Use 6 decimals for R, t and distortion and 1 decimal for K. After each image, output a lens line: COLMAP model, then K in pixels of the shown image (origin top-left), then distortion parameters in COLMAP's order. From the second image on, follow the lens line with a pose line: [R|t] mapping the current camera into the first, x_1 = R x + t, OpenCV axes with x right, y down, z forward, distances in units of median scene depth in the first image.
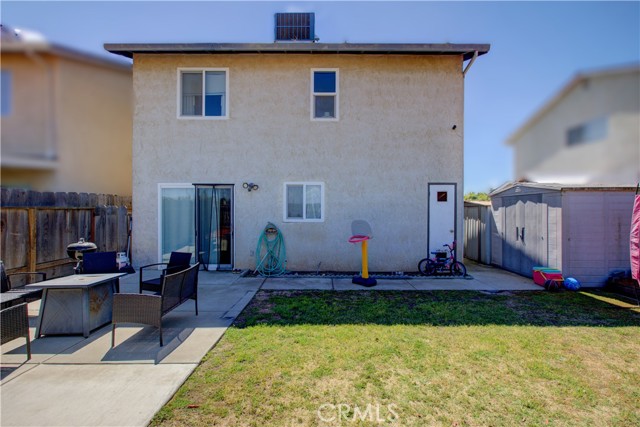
lens RADIAL K [[296.9, 0, 318.5], [0, 296.9, 210.5], [0, 0, 1]] dist [-0.012681, 0.000649]
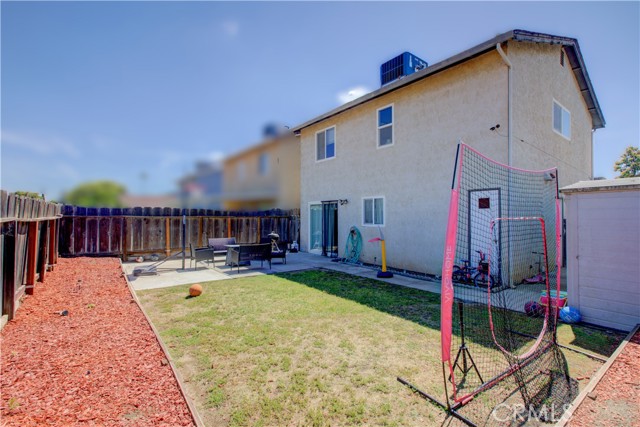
lens RADIAL K [[296.9, 0, 318.5], [0, 296.9, 210.5], [0, 0, 1]] dist [-0.012681, 0.000649]
pose [[0.600935, -0.018032, -0.799095, 0.857922], [0.001599, 0.999771, -0.021358, -0.004792], [0.799296, 0.011557, 0.600826, 0.012791]]
